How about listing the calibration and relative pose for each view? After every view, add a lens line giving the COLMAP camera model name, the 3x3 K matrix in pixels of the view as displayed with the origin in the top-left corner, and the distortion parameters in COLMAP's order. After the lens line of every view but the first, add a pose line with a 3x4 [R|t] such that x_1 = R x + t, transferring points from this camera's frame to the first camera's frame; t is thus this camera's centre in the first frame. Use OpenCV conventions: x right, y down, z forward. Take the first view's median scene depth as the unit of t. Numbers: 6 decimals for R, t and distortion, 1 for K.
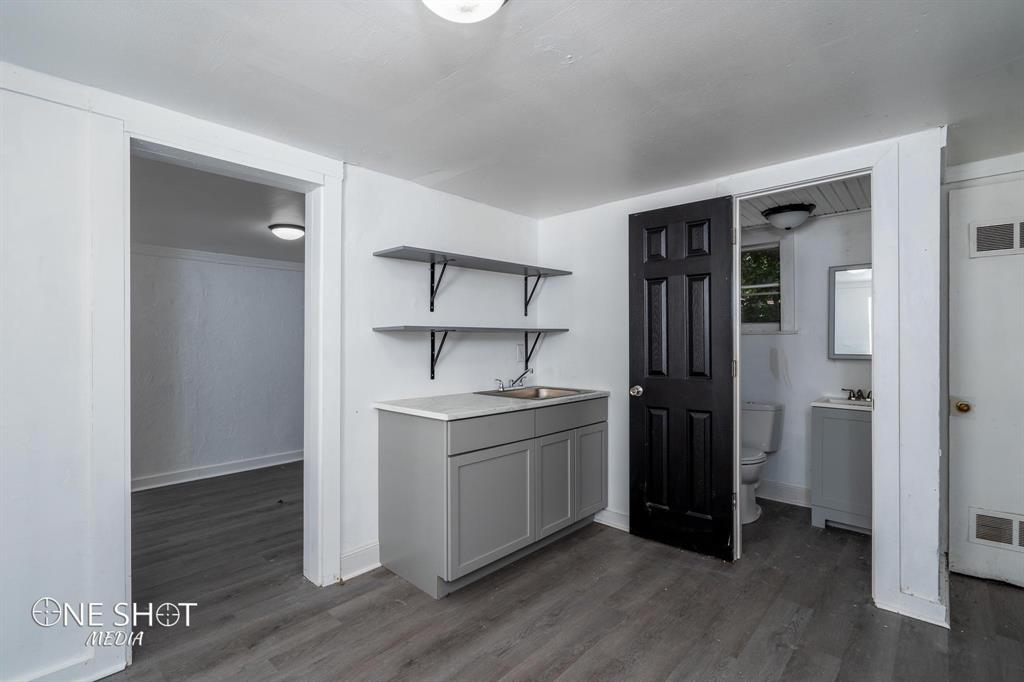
lens RADIAL K [[464.0, 0, 512.2], [0, 464.0, 344.6], [0, 0, 1]] dist [-0.000503, 0.000307]
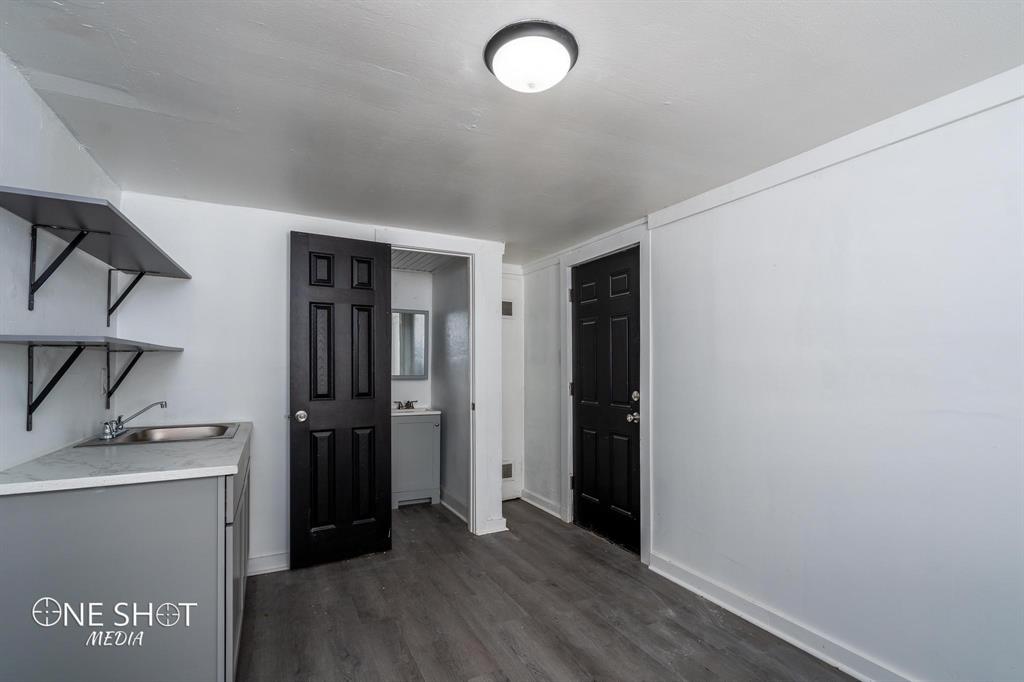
lens RADIAL K [[469.3, 0, 510.5], [0, 469.3, 362.7], [0, 0, 1]] dist [0.000025, 0.000135]
pose [[0.346314, 0.009374, 0.938072, -0.568694], [0.000999, 0.999946, -0.010361, -0.001527], [-0.938118, 0.004525, 0.346286, 0.293264]]
